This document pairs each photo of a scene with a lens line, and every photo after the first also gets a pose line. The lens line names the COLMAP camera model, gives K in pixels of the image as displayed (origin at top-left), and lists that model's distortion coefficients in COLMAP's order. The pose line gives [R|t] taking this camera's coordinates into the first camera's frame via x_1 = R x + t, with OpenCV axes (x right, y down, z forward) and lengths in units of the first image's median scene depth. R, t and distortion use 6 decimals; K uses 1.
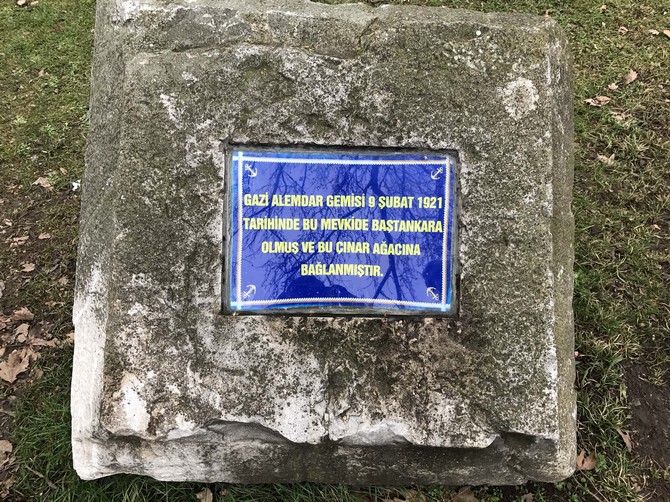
lens RADIAL K [[560.7, 0, 329.7], [0, 560.7, 248.6], [0, 0, 1]] dist [0.003006, 0.008101]
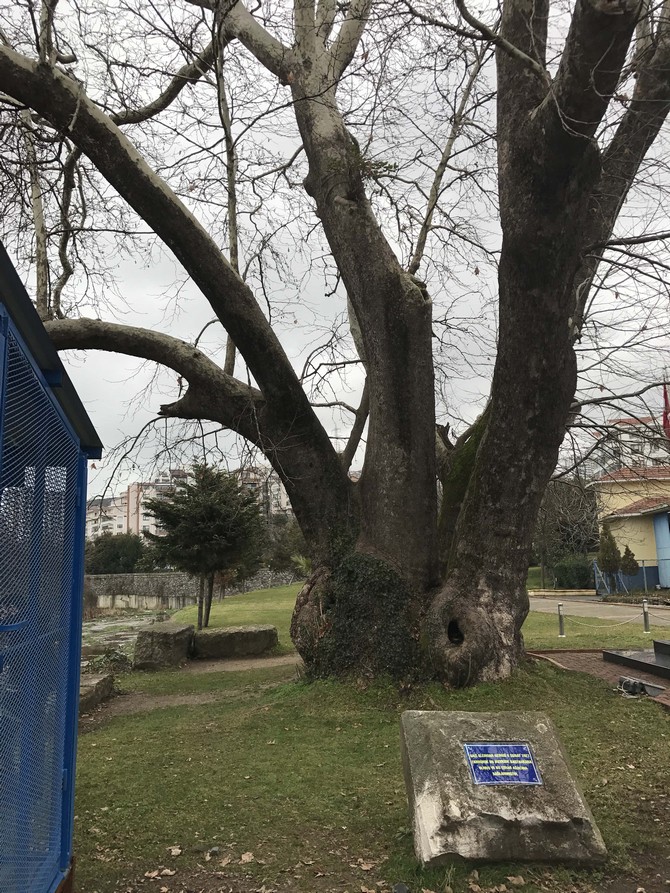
lens RADIAL K [[747.3, 0, 333.5], [0, 747.3, 442.9], [0, 0, 1]] dist [0.003006, 0.008101]
pose [[0.995294, -0.008261, 0.096553, -1.366745], [0.086967, 0.515675, -0.852359, 2.650194], [-0.042748, 0.856744, 0.513967, -2.808169]]
